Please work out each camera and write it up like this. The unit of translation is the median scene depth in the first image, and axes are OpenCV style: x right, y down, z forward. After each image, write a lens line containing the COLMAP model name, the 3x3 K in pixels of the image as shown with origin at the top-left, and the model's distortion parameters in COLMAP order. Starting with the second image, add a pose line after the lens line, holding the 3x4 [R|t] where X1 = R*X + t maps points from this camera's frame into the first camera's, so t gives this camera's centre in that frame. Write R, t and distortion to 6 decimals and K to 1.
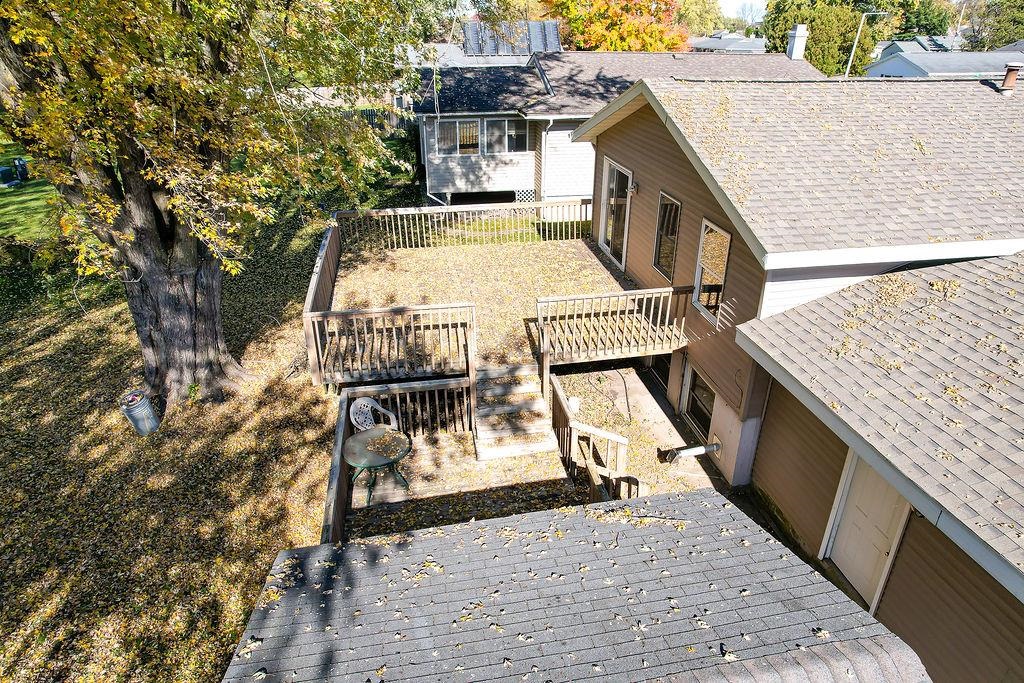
lens RADIAL K [[651.4, 0, 517.8], [0, 651.4, 342.7], [0, 0, 1]] dist [-0.071402, 0.061089]
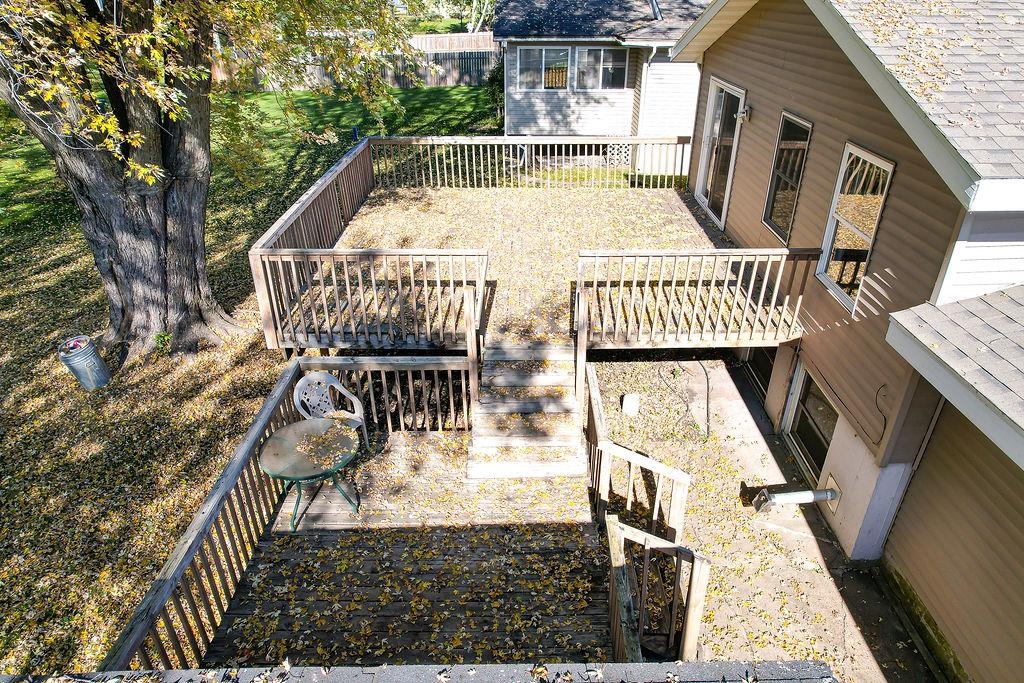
lens RADIAL K [[651.4, 0, 517.8], [0, 651.4, 342.7], [0, 0, 1]] dist [-0.071402, 0.061089]
pose [[0.983965, 0.086795, -0.155820, 0.076158], [-0.079331, 0.995411, 0.053506, -0.002850], [0.159749, -0.040287, 0.986335, 0.294827]]
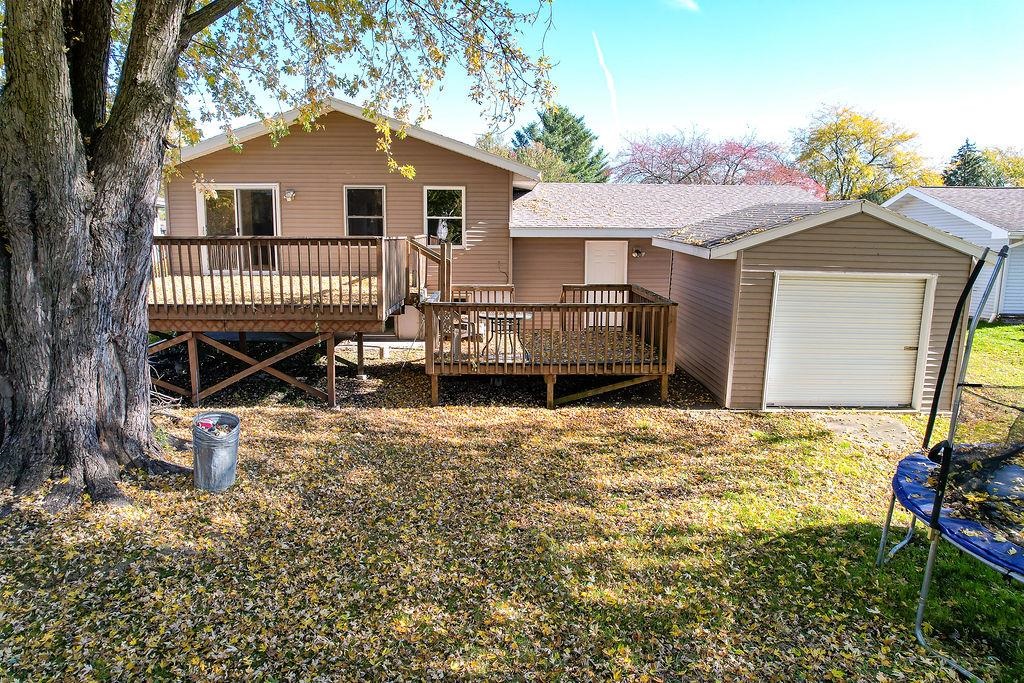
lens RADIAL K [[651.4, 0, 517.8], [0, 651.4, 342.7], [0, 0, 1]] dist [-0.071402, 0.061089]
pose [[0.152469, -0.168615, 0.973818, -1.125599], [0.431621, 0.897765, 0.087868, 0.092628], [-0.889076, 0.406924, 0.209659, 0.607805]]
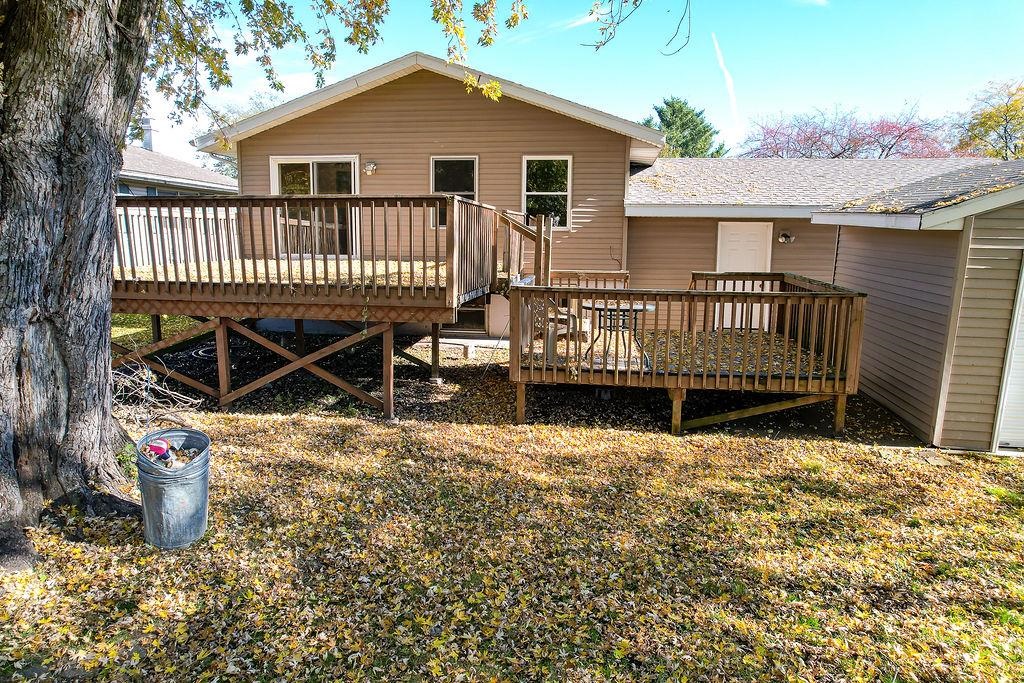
lens RADIAL K [[651.4, 0, 517.8], [0, 651.4, 342.7], [0, 0, 1]] dist [-0.071402, 0.061089]
pose [[0.315961, -0.156198, 0.935826, -0.899071], [0.413054, 0.910620, 0.012532, 0.114721], [-0.854140, 0.382588, 0.352238, 0.666155]]
